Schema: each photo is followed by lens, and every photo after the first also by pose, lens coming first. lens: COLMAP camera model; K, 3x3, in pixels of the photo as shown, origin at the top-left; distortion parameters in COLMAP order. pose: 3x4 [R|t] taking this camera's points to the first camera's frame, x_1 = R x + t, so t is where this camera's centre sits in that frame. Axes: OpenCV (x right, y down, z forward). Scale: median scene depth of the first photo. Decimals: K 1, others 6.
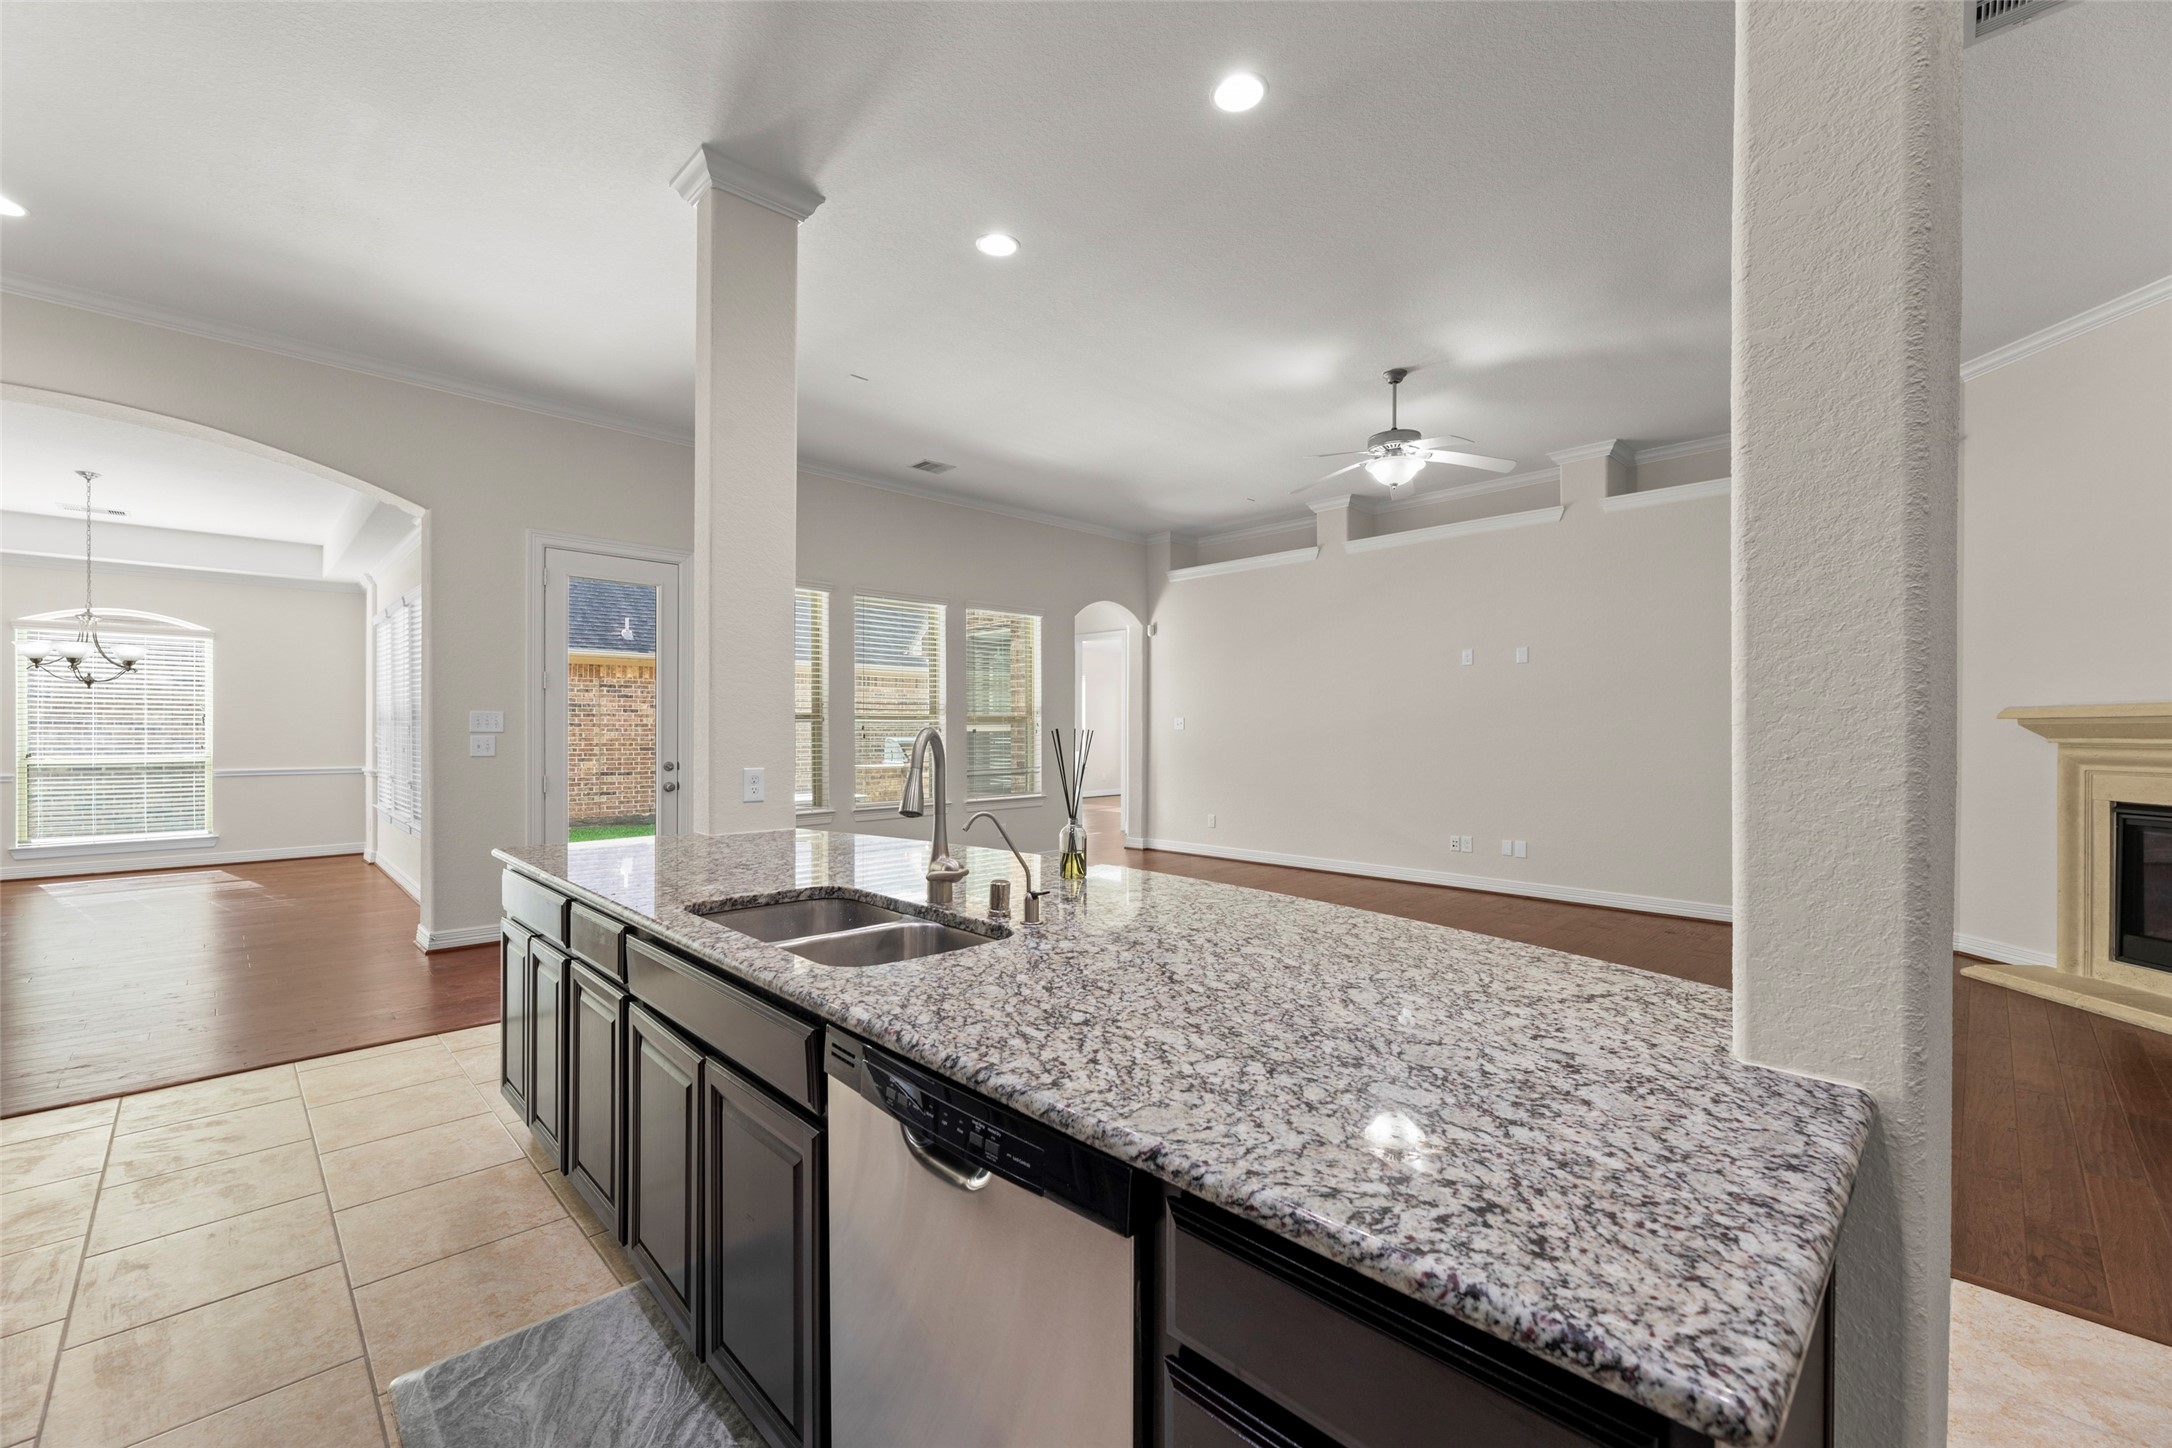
lens RADIAL K [[880.1, 0, 1077.4], [0, 880.1, 731.9], [0, 0, 1]] dist [0.000403, -0.000133]
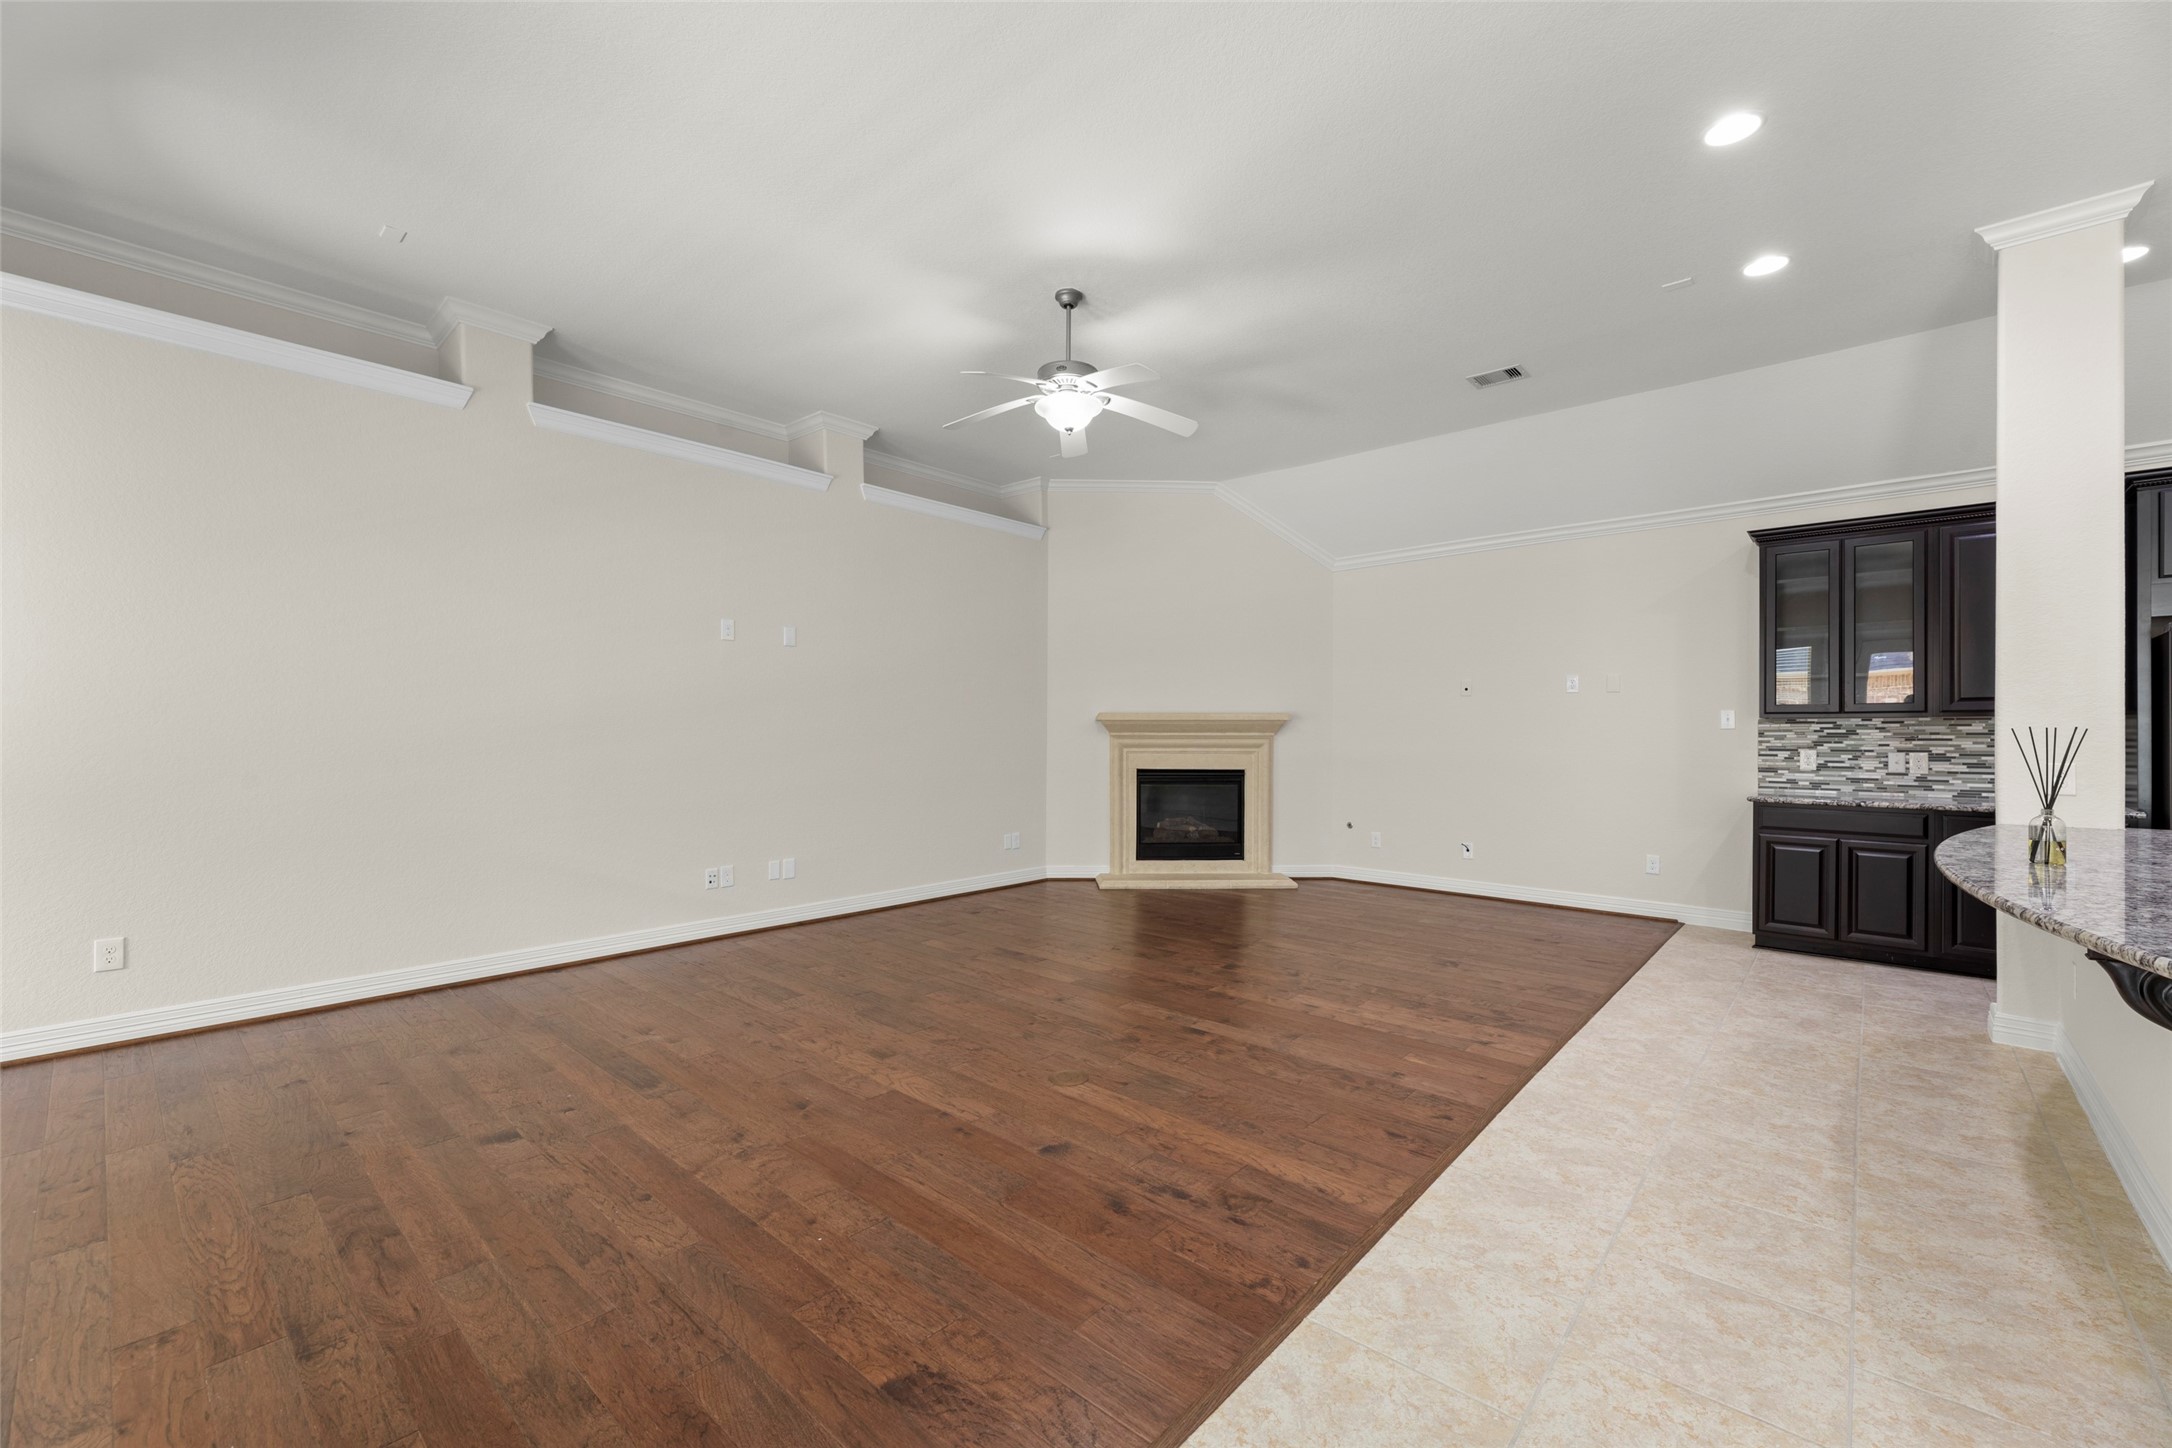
lens RADIAL K [[880.1, 0, 1065.3], [0, 880.1, 736.7], [0, 0, 1]] dist [0.000403, -0.000133]
pose [[-0.054262, -0.010235, 0.998474, -0.359872], [-0.001055, 0.999947, 0.010193, -0.001317], [-0.998526, -0.000500, -0.054270, 0.811814]]
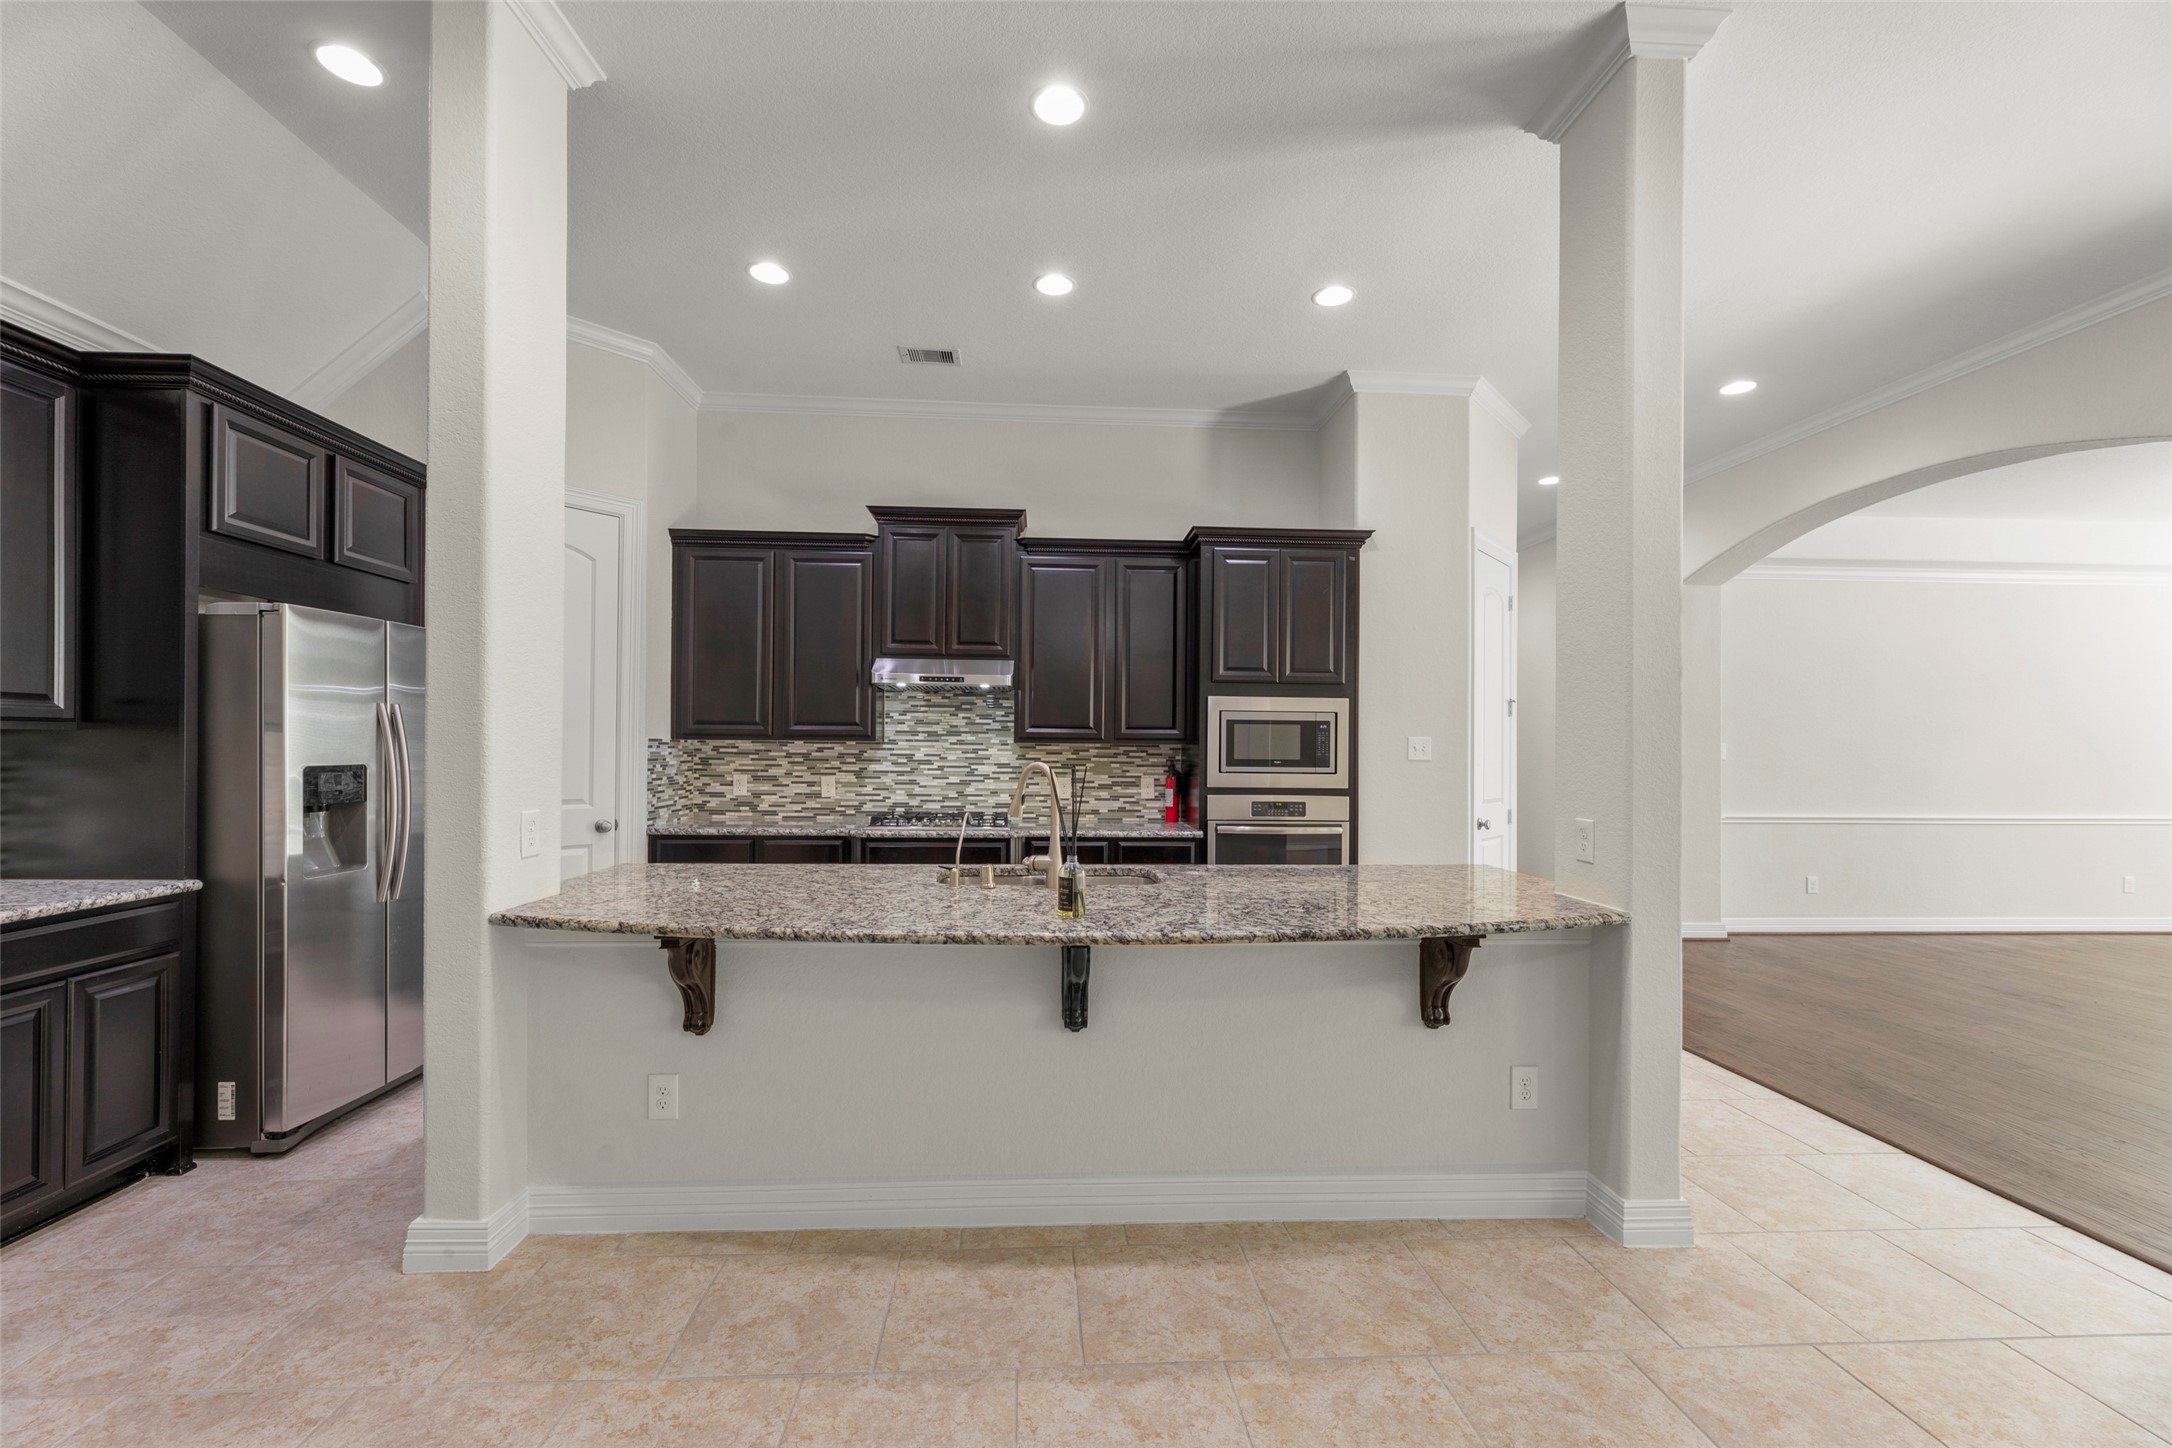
lens RADIAL K [[880.1, 0, 1085.5], [0, 880.1, 744.9], [0, 0, 1]] dist [0.000403, -0.000133]
pose [[-0.654956, -0.011286, -0.755582, 0.264871], [-0.012233, 0.999916, -0.004331, -0.008756], [0.755568, 0.006406, -0.655039, 0.595516]]
